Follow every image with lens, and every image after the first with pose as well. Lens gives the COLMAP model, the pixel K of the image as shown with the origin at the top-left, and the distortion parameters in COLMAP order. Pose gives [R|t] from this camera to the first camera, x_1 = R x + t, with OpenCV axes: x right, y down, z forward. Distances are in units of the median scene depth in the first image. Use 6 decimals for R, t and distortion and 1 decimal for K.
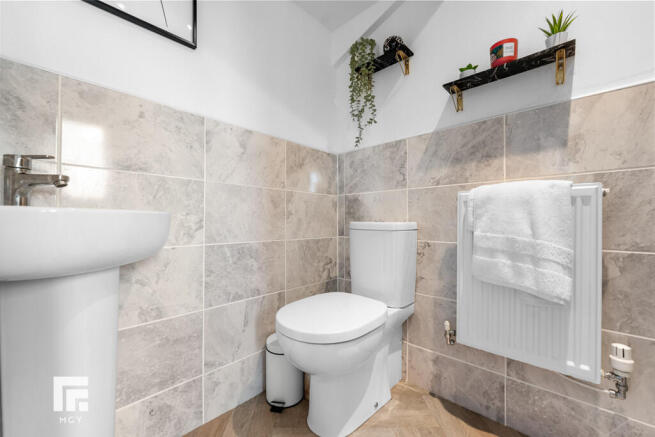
lens RADIAL K [[266.9, 0, 327.5], [0, 266.9, 221.0], [0, 0, 1]] dist [0.003818, -0.000204]
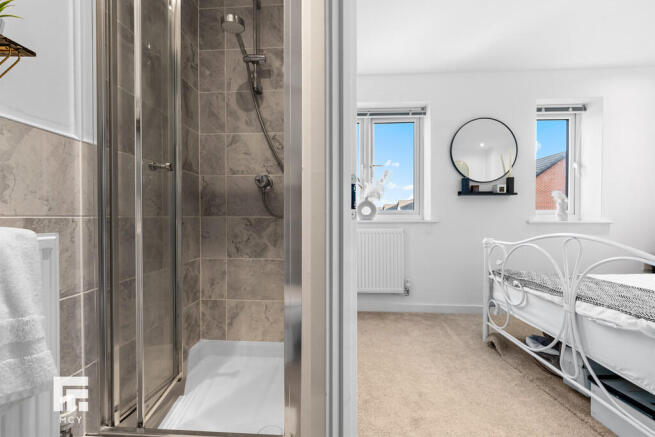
lens RADIAL K [[266.9, 0, 326.5], [0, 266.9, 219.2], [0, 0, 1]] dist [0.003818, -0.000204]
pose [[-0.635055, -0.005239, 0.772449, -0.250677], [-0.004347, 0.999985, 0.003208, -0.187573], [-0.772455, -0.001321, -0.635068, 0.831989]]
